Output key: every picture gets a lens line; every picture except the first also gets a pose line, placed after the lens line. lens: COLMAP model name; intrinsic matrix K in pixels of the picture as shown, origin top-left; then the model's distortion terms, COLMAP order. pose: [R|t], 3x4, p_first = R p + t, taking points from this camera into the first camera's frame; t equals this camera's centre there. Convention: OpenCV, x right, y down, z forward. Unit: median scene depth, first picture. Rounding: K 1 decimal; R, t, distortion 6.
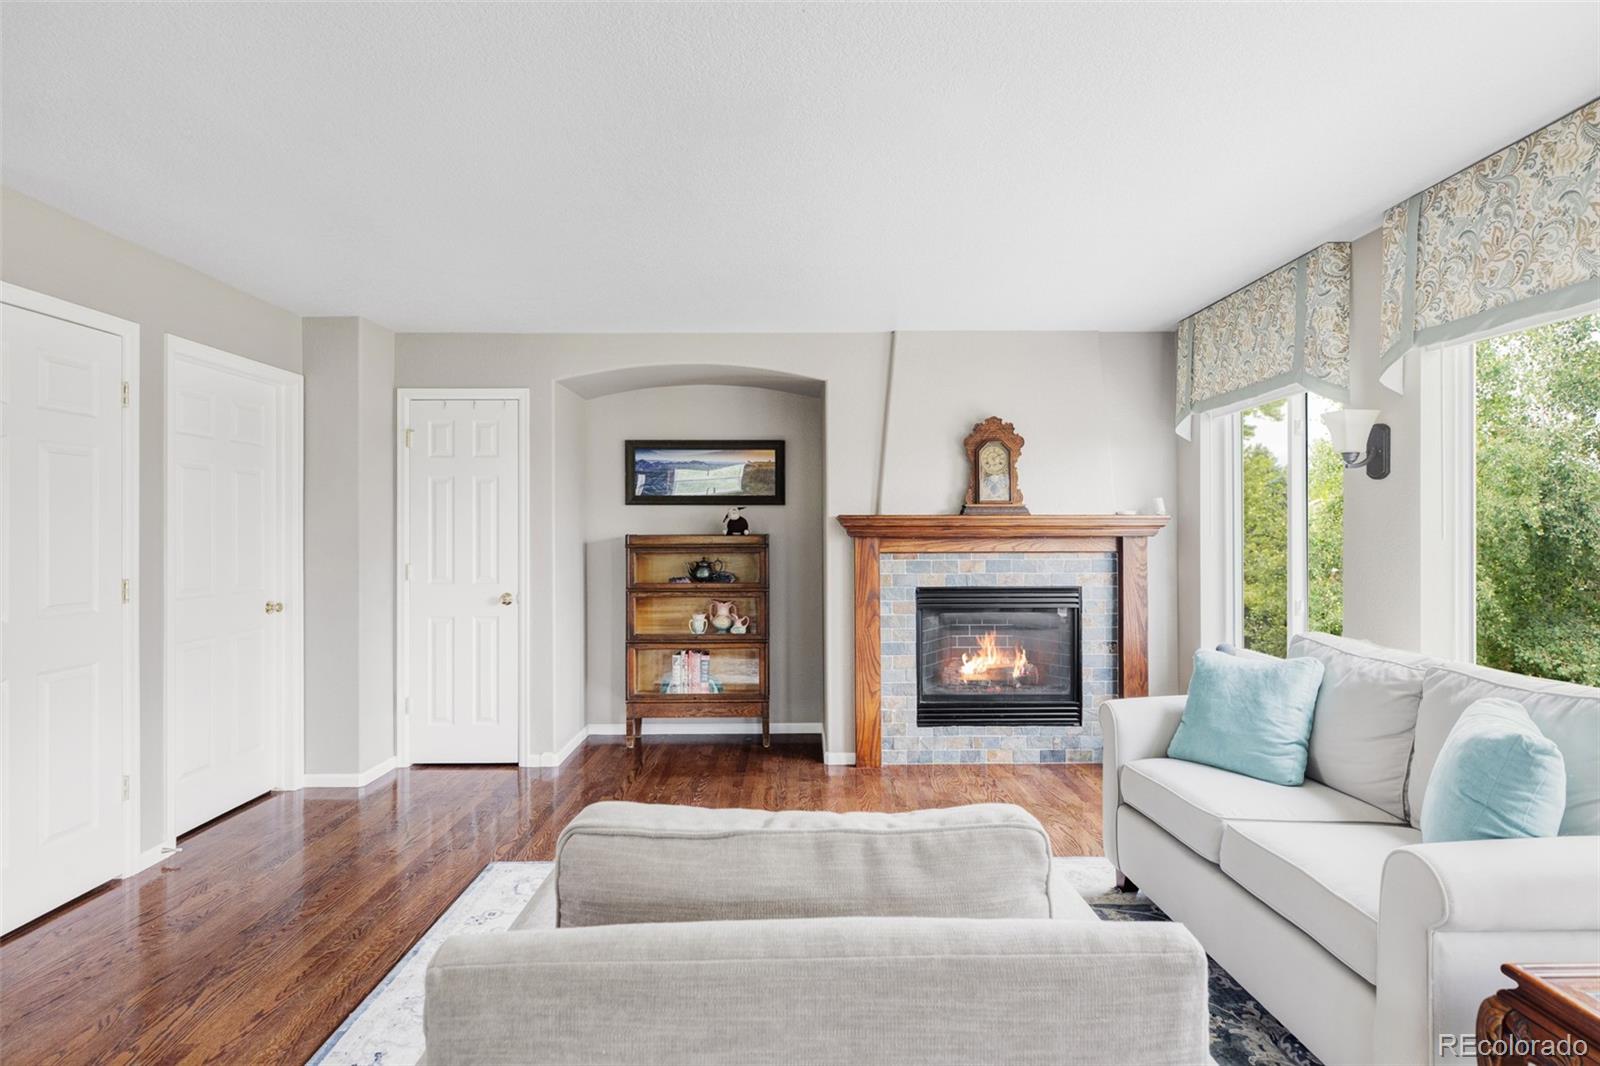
lens RADIAL K [[849.6, 0, 821.6], [0, 849.6, 527.1], [0, 0, 1]] dist [0.005376, 0.001770]
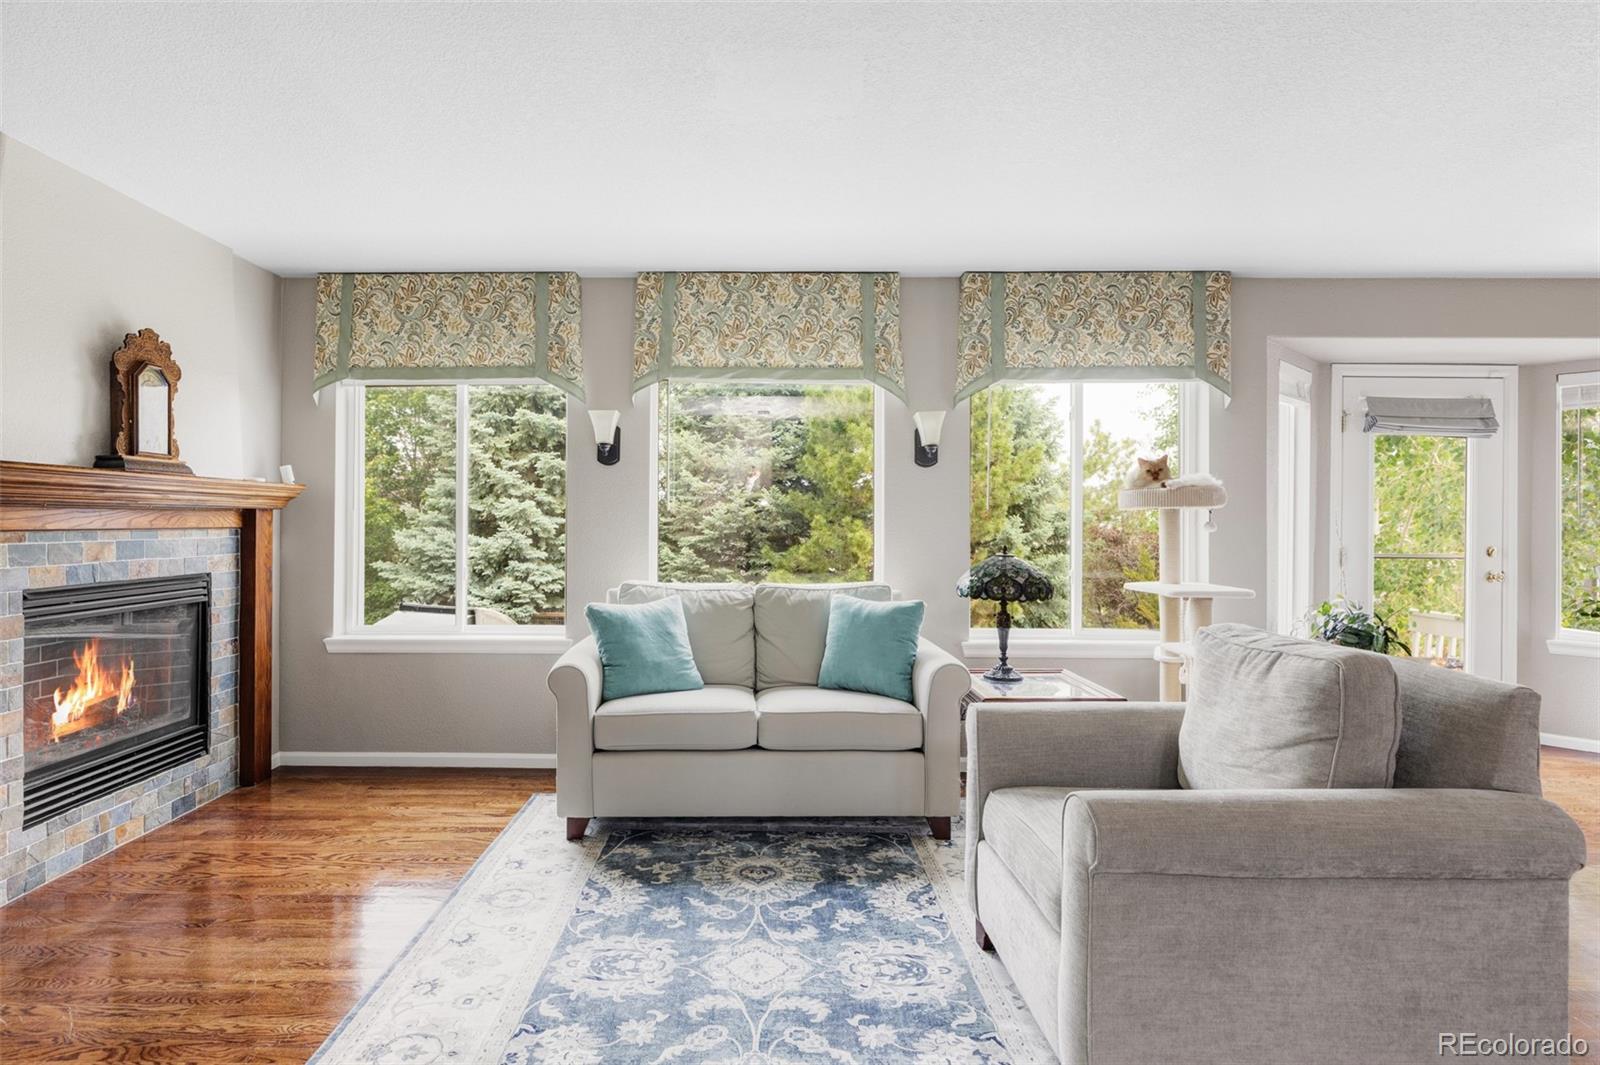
lens RADIAL K [[844.9, 0, 747.1], [0, 844.9, 519.5], [0, 0, 1]] dist [0.003752, 0.002849]
pose [[0.053735, 0.005376, 0.998541, -0.440492], [-0.005309, 0.999973, -0.005098, 0.023084], [-0.998541, -0.005028, 0.053762, 0.476559]]
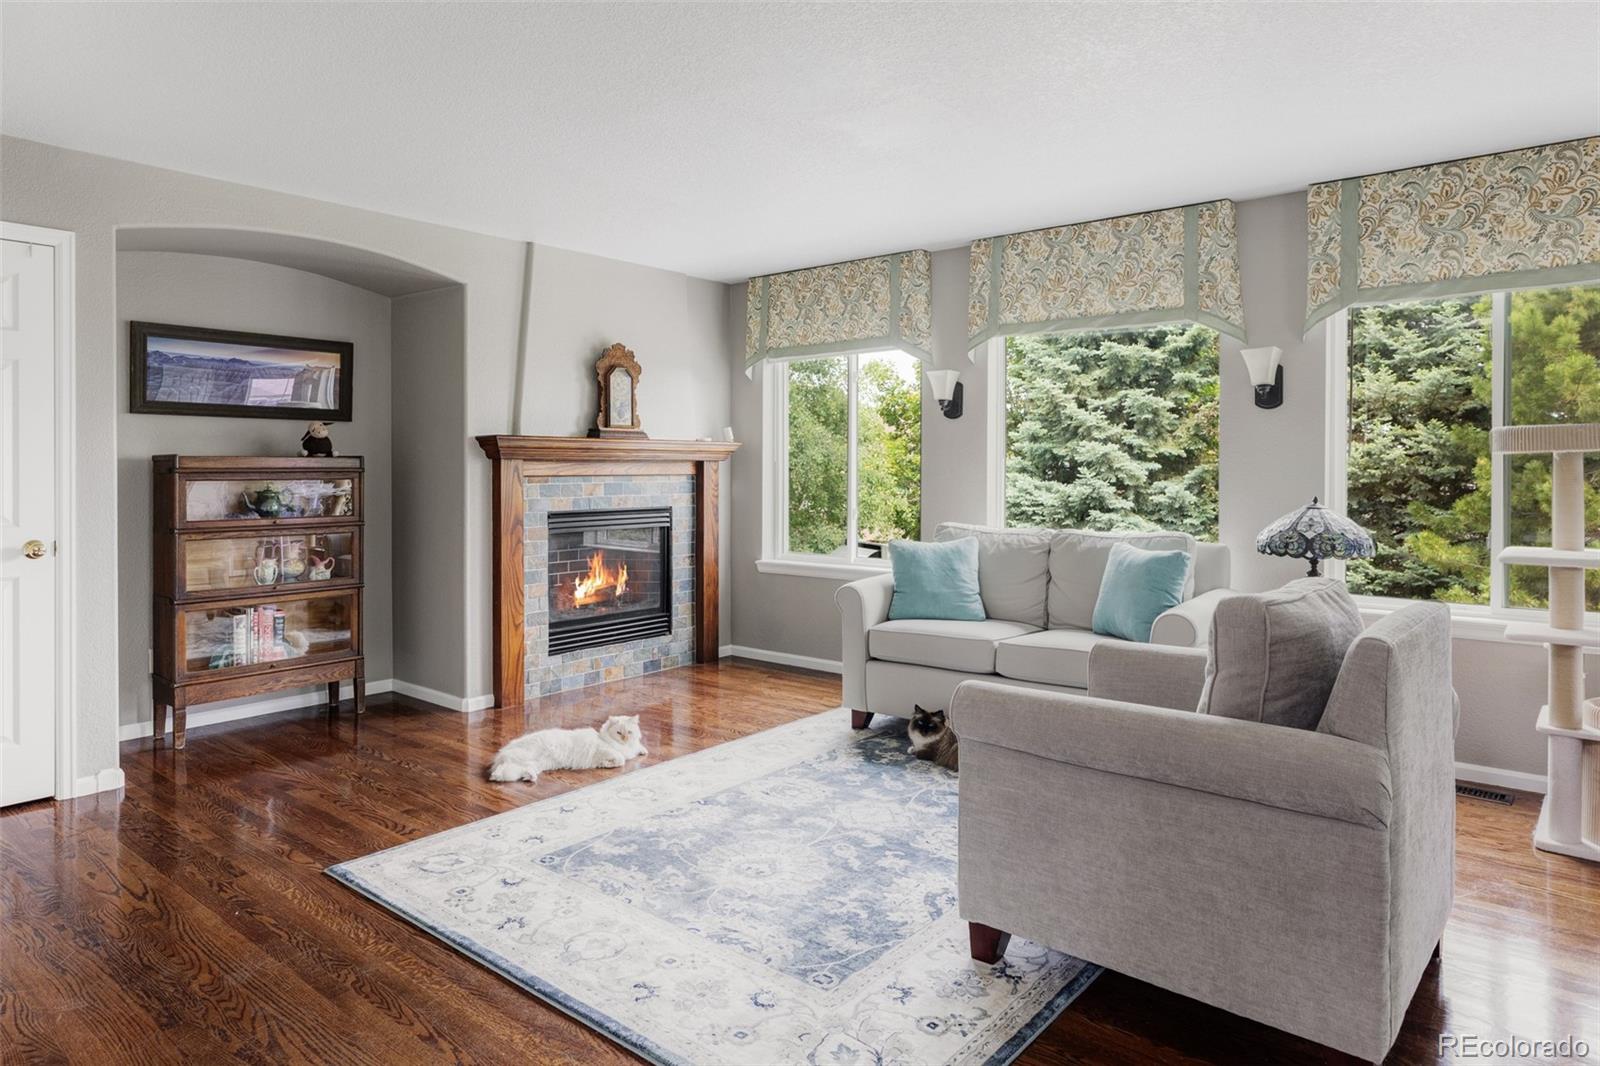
lens RADIAL K [[971.1, 0, 769.7], [0, 971.1, 470.3], [0, 0, 1]] dist [0.016860, 0.000549]
pose [[0.668570, -0.000766, 0.743649, -0.541563], [-0.003489, 0.999985, 0.004167, 0.018191], [-0.743641, -0.005380, 0.668557, 0.074795]]
